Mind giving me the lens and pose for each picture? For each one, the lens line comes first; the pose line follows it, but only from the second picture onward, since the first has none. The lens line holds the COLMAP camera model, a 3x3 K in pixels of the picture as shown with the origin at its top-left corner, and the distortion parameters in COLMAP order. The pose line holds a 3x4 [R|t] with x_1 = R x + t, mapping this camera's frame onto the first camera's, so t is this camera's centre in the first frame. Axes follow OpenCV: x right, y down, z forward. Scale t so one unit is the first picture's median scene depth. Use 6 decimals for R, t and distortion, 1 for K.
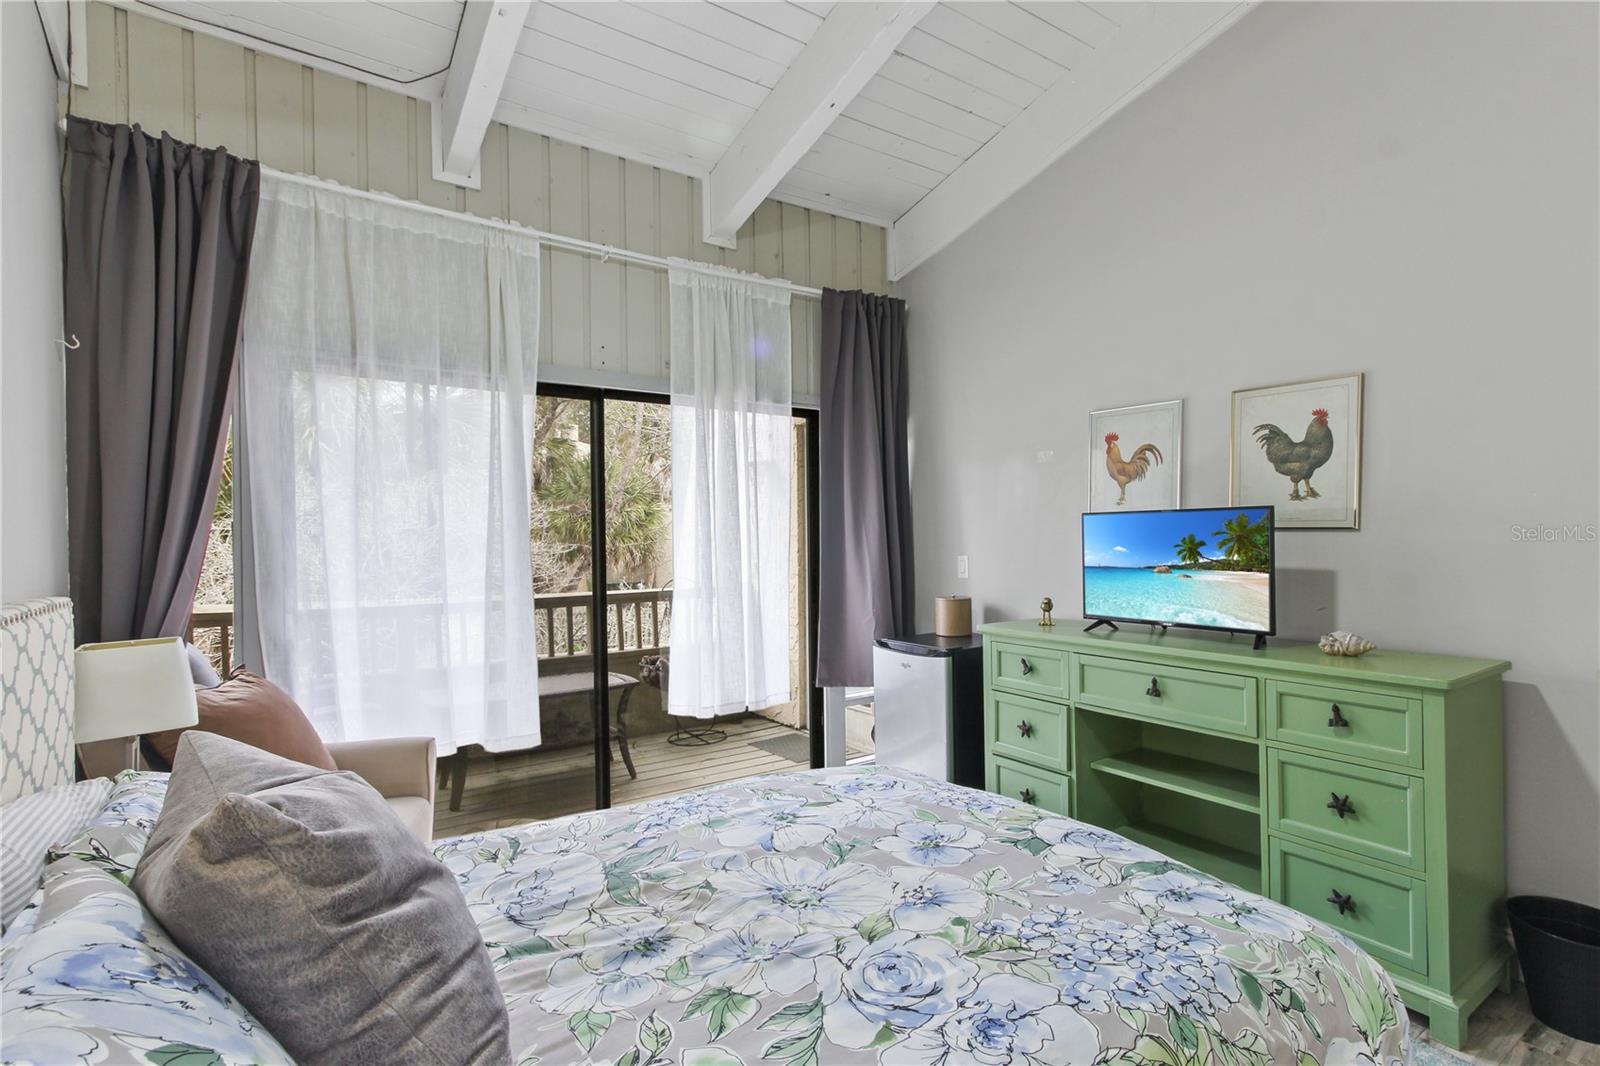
lens RADIAL K [[772.8, 0, 798.9], [0, 772.8, 542.8], [0, 0, 1]] dist [0.001601, 0.000004]
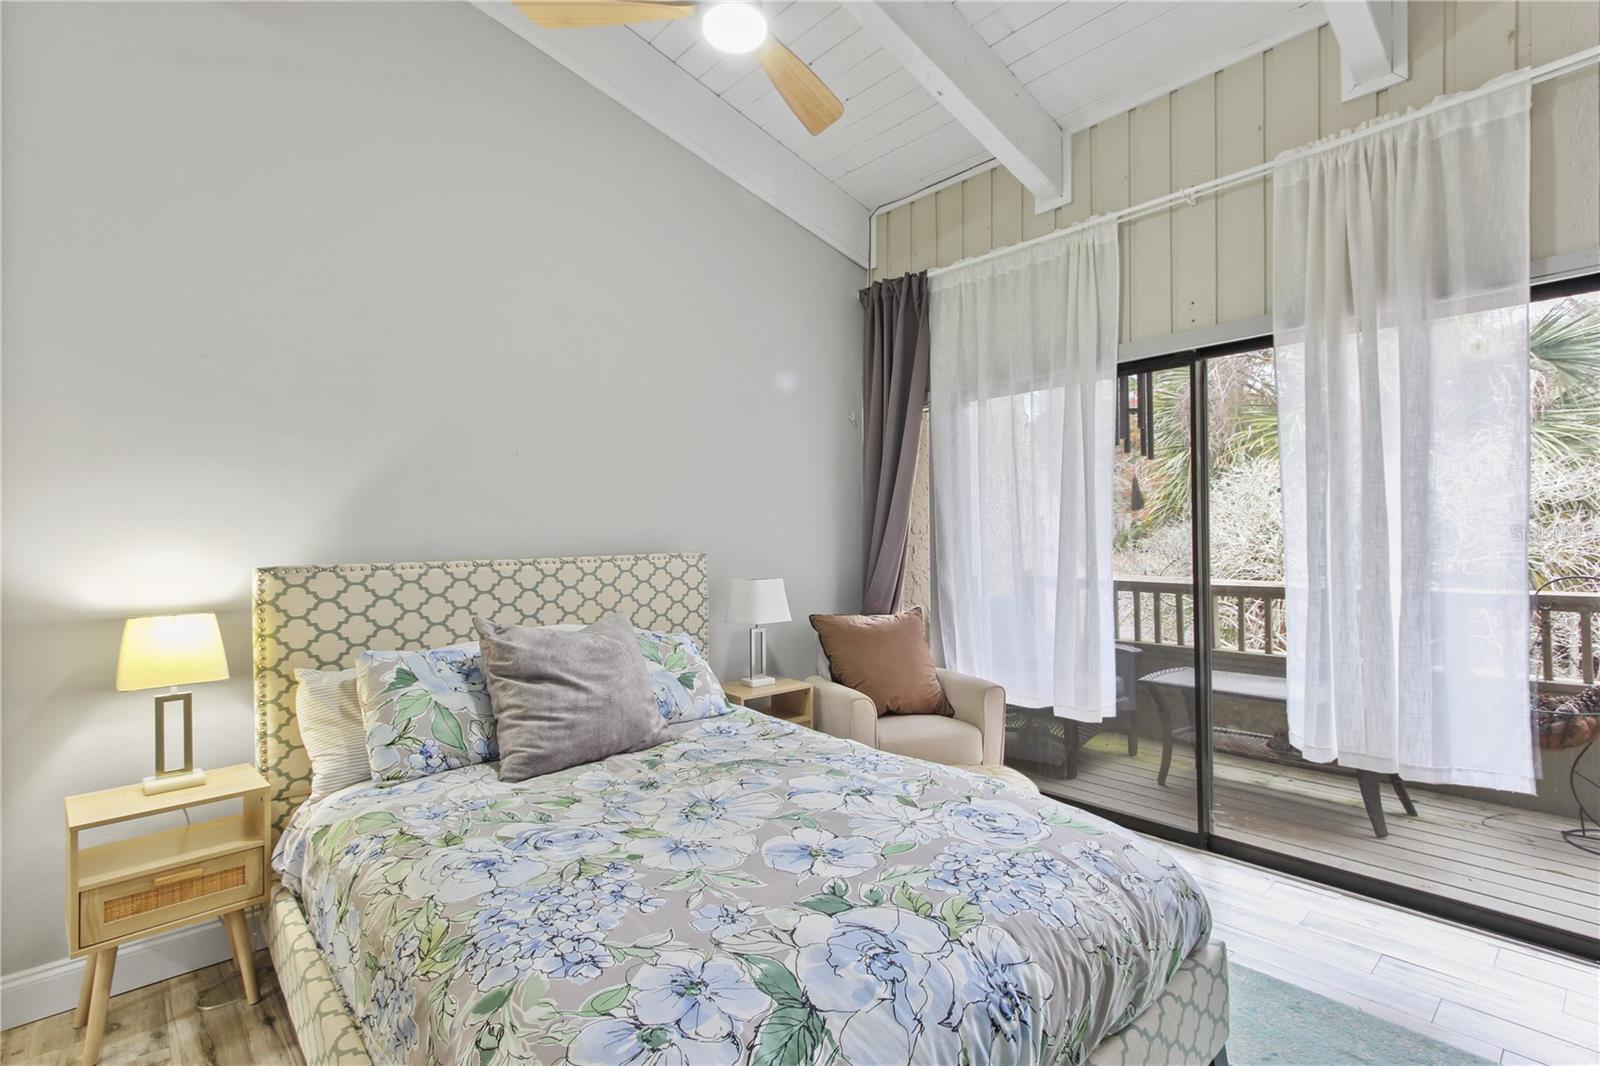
lens RADIAL K [[753.6, 0, 805.1], [0, 753.6, 533.6], [0, 0, 1]] dist [-0.000085, 0.000740]
pose [[0.133470, 0.006529, -0.991031, 0.949042], [0.008838, 0.999931, 0.007778, -0.000527], [0.991013, -0.009796, 0.133403, 0.774369]]
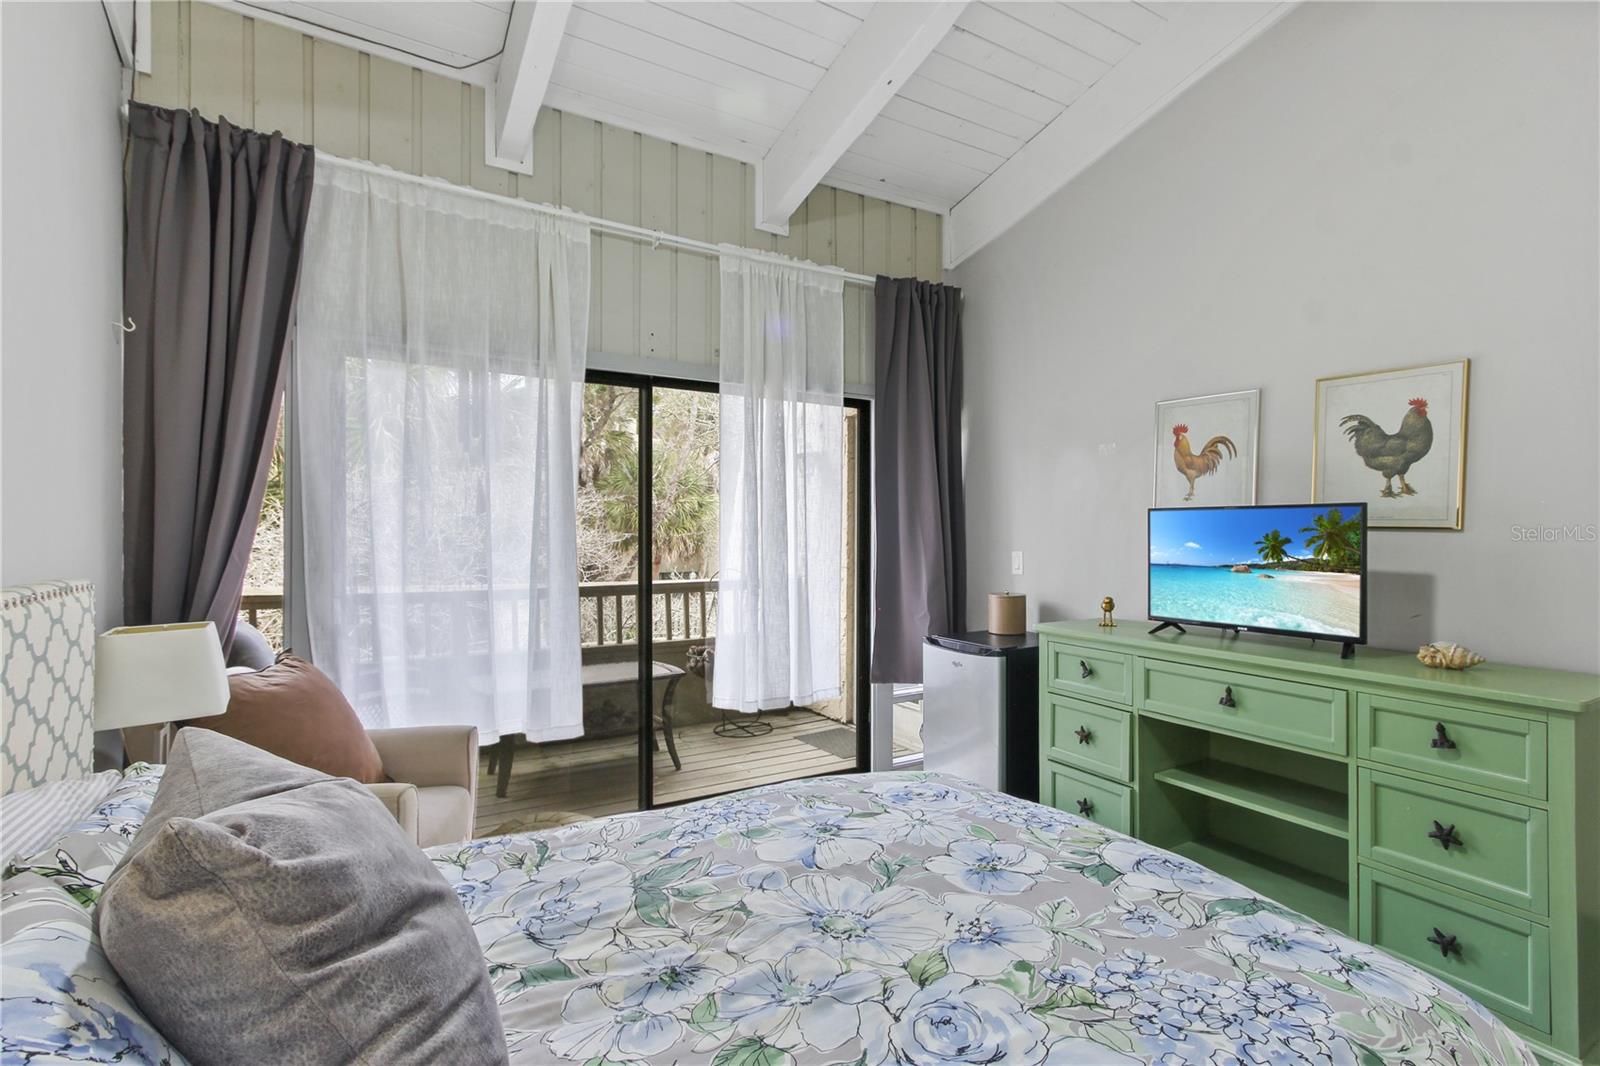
lens RADIAL K [[753.6, 0, 805.1], [0, 753.6, 533.6], [0, 0, 1]] dist [-0.000085, 0.000740]
pose [[0.998260, 0.015161, -0.056989, 0.000356], [-0.015276, 0.999882, -0.001580, 0.000351], [0.056958, 0.002448, 0.998374, 0.086636]]
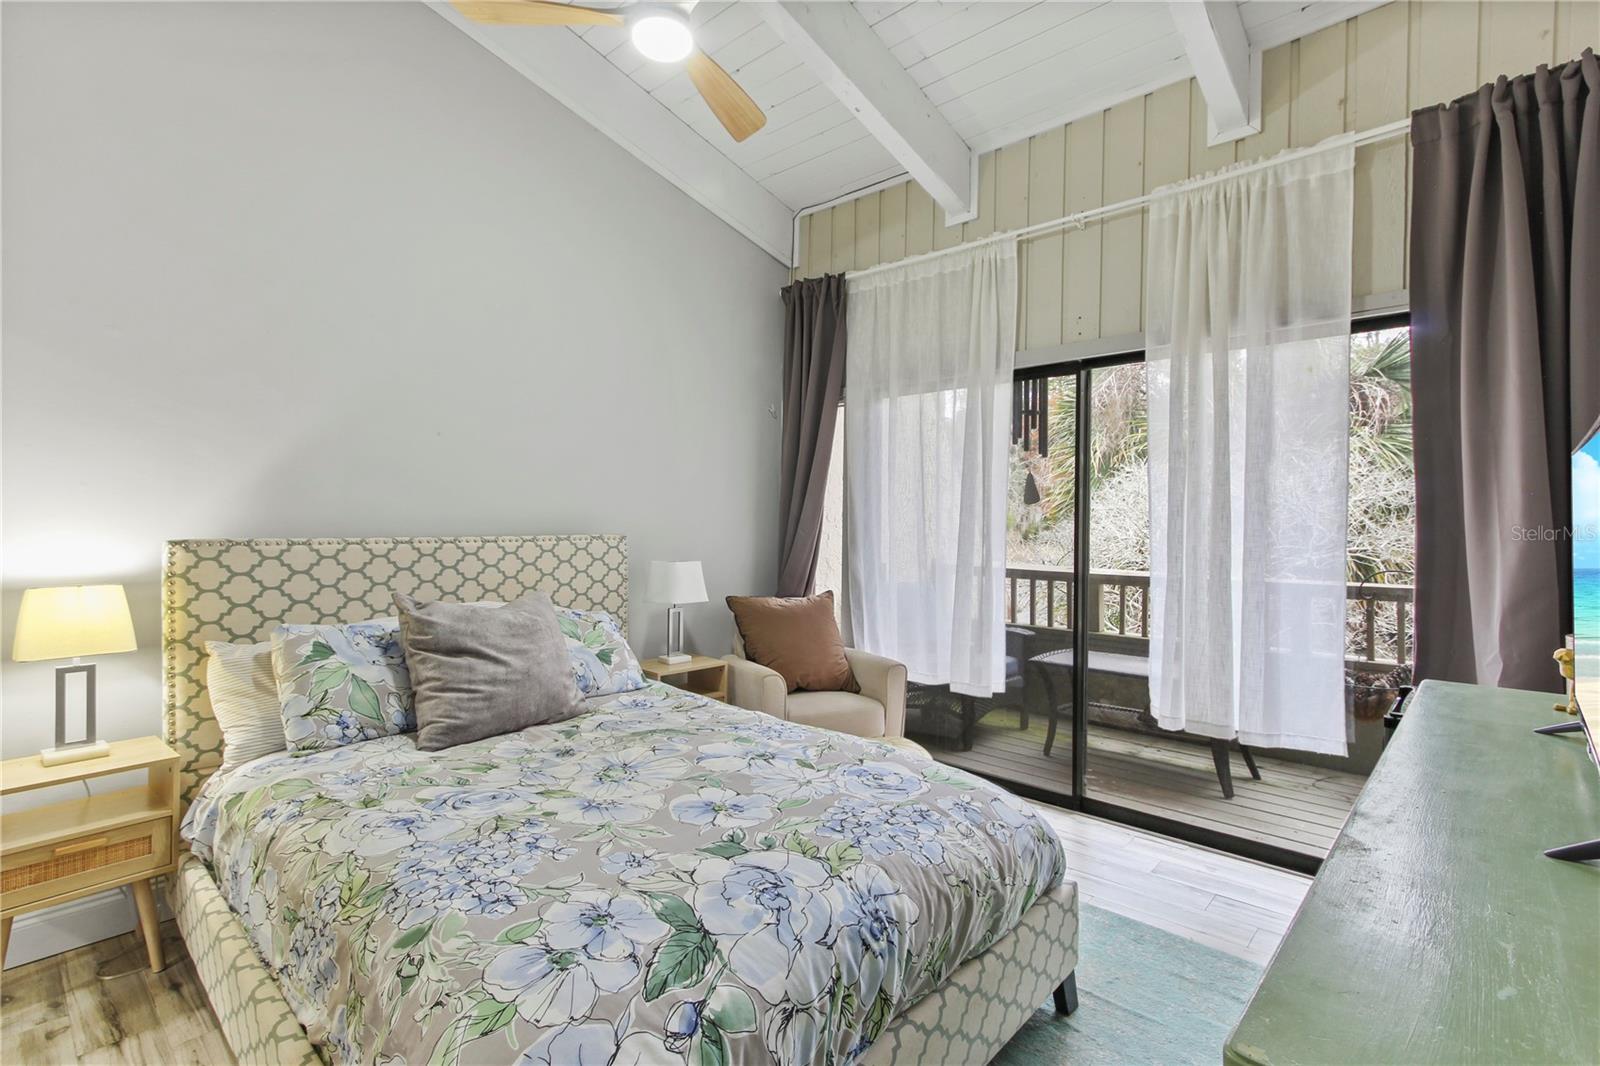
lens RADIAL K [[743.5, 0, 804.3], [0, 743.5, 527.0], [0, 0, 1]] dist [-0.000360, 0.001030]
pose [[0.228954, 0.019248, -0.973247, 1.022882], [-0.014226, 0.999764, 0.016426, 0.000645], [0.973333, 0.010084, 0.229174, 0.783879]]
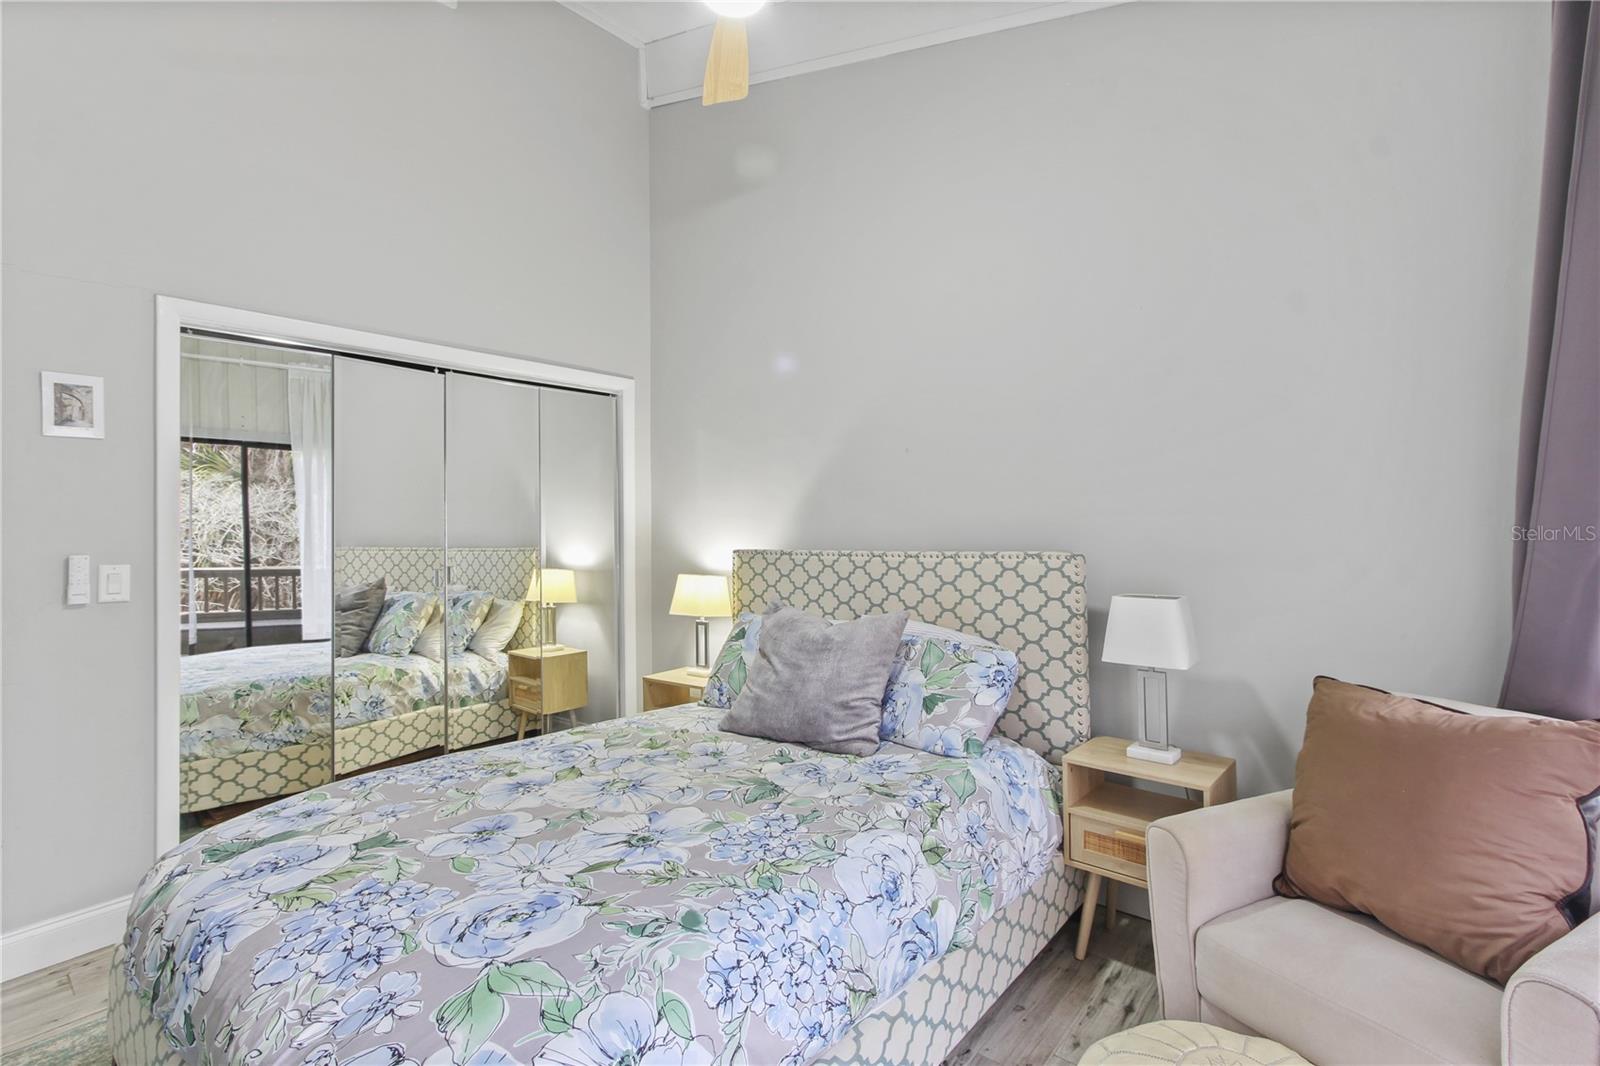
lens RADIAL K [[733.6, 0, 808.5], [0, 733.6, 527.9], [0, 0, 1]] dist [0.000526, 0.000037]
pose [[-0.961399, 0.018144, -0.274558, 0.020497], [0.018666, 0.999826, 0.000710, 0.002915], [0.274523, -0.004442, -0.961570, 1.807971]]
